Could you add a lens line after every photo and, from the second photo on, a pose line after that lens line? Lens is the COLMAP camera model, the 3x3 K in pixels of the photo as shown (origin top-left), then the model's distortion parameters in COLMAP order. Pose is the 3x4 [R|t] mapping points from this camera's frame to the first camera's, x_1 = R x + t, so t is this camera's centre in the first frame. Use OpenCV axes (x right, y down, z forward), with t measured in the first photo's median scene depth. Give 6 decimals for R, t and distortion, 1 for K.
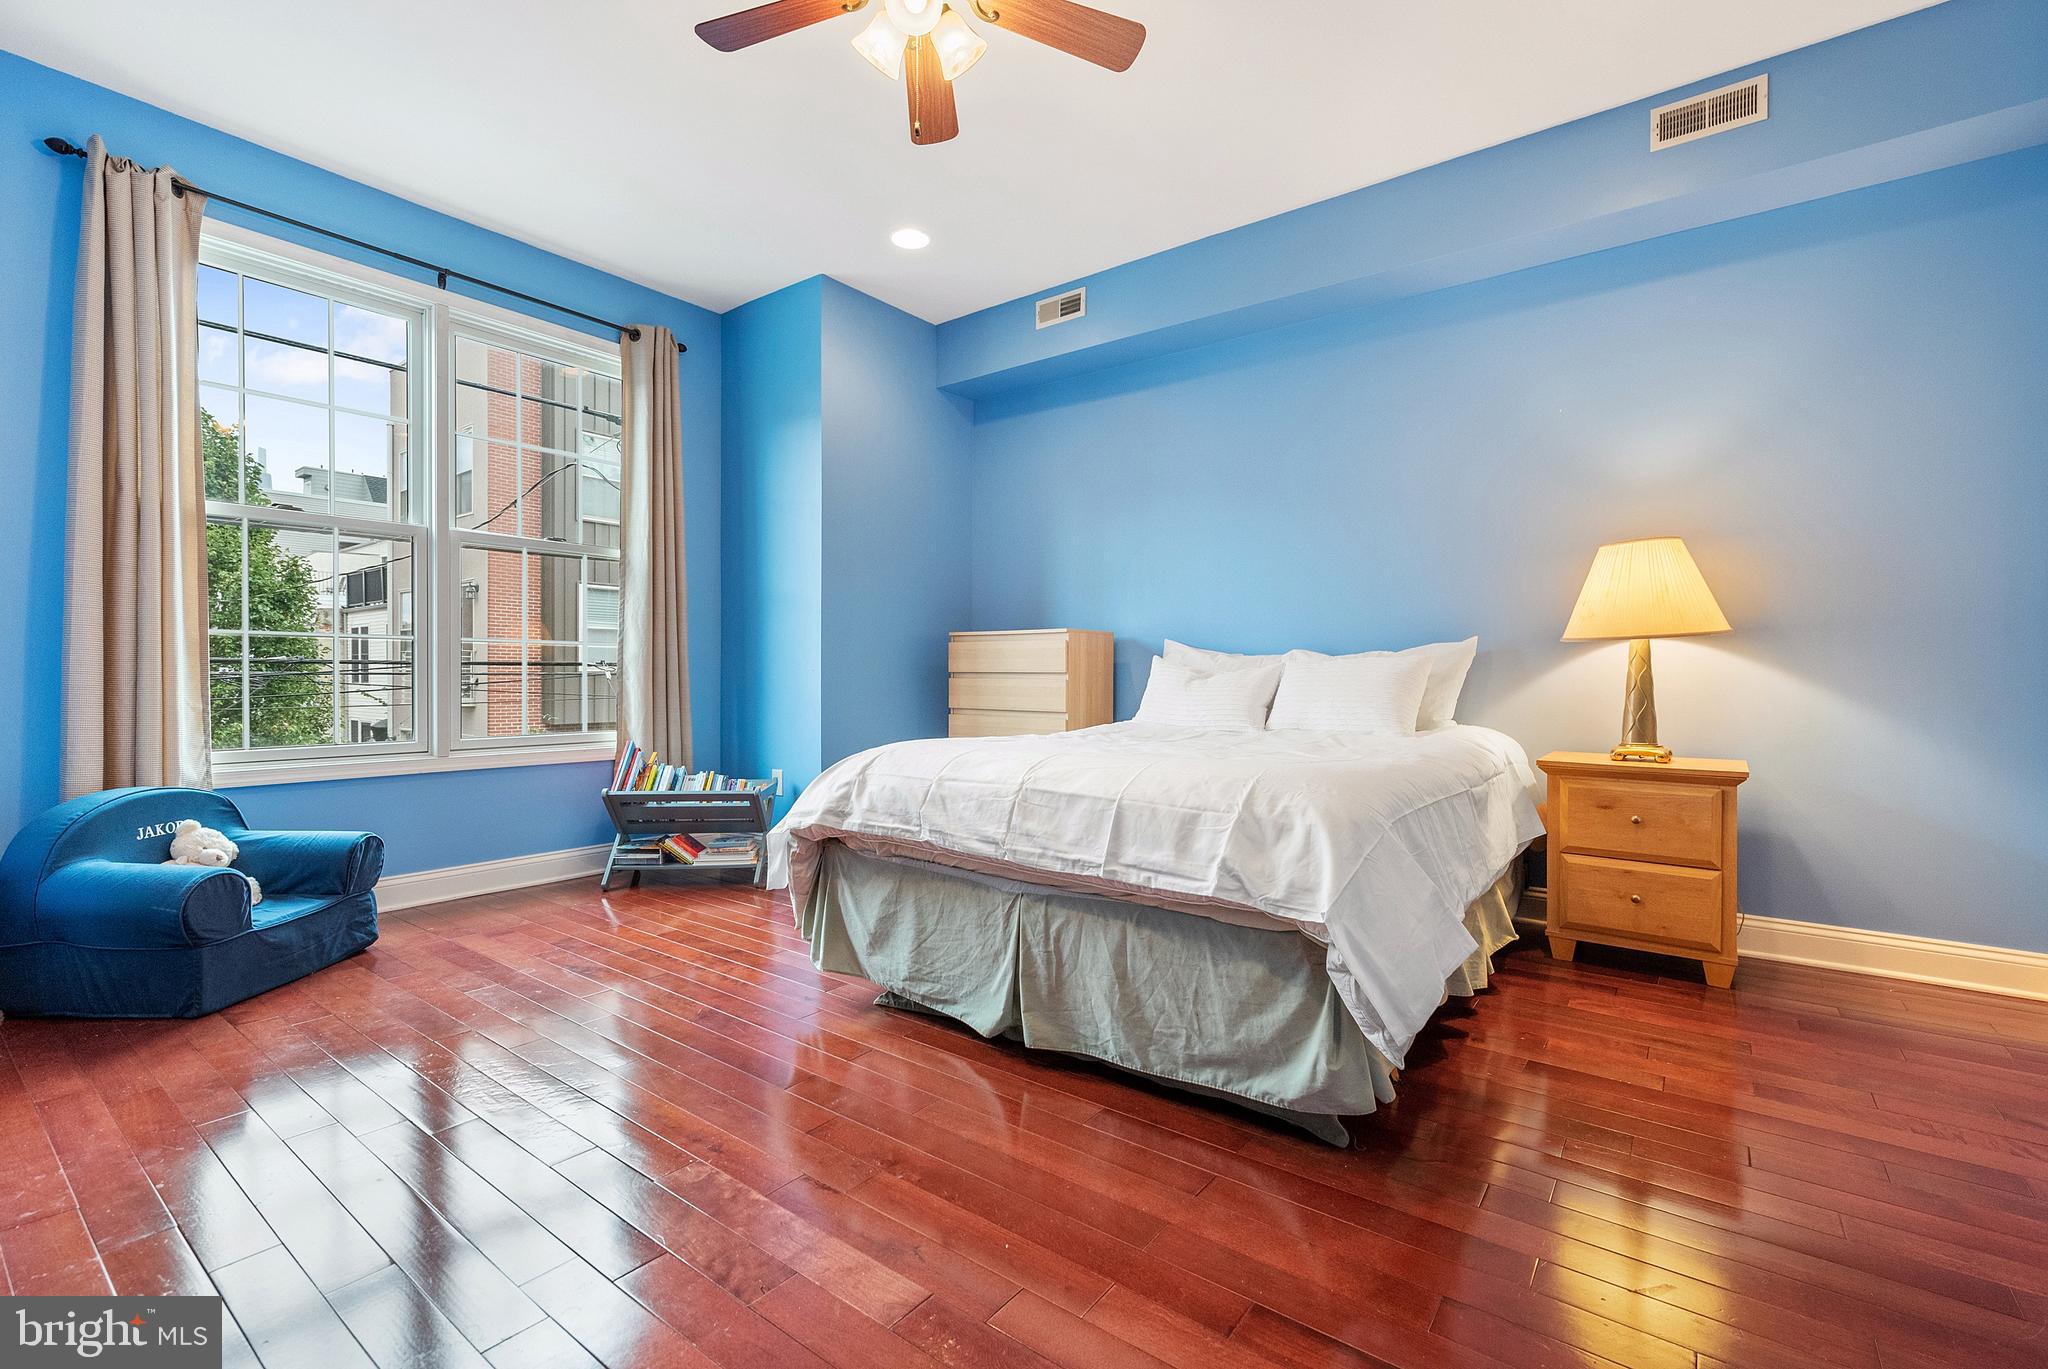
lens RADIAL K [[881.3, 0, 1028.1], [0, 881.3, 681.8], [0, 0, 1]] dist [-0.007312, -0.000367]
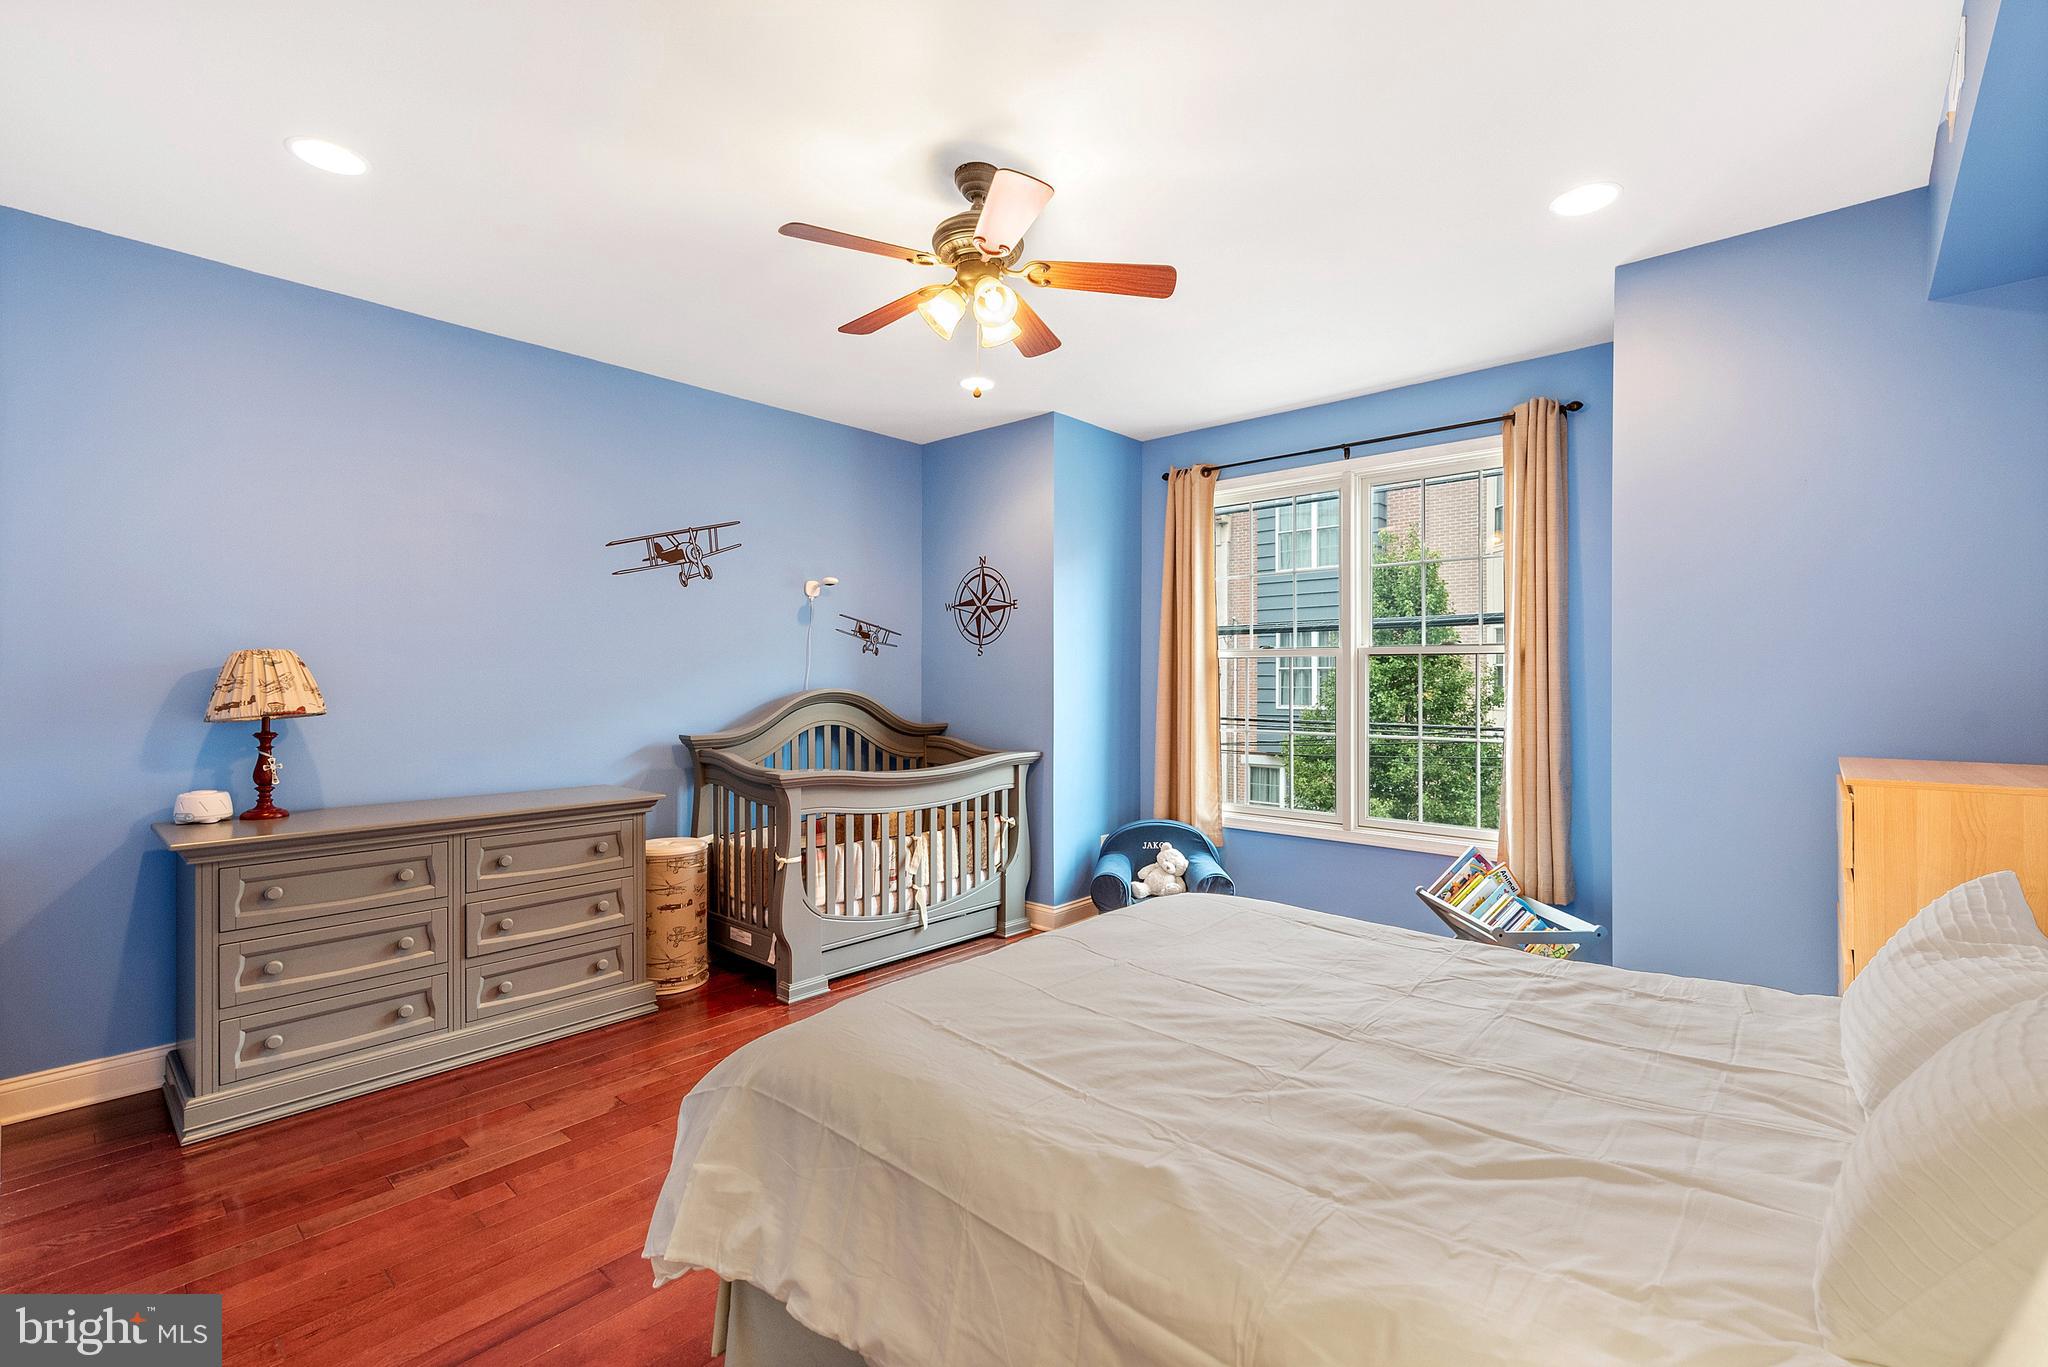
lens RADIAL K [[881.3, 0, 1028.1], [0, 881.3, 680.8], [0, 0, 1]] dist [-0.007312, -0.000367]
pose [[-0.098692, 0.004795, -0.995106, 0.731331], [-0.010308, 0.999930, 0.005841, -0.154033], [0.995065, 0.010834, -0.098636, 0.781725]]
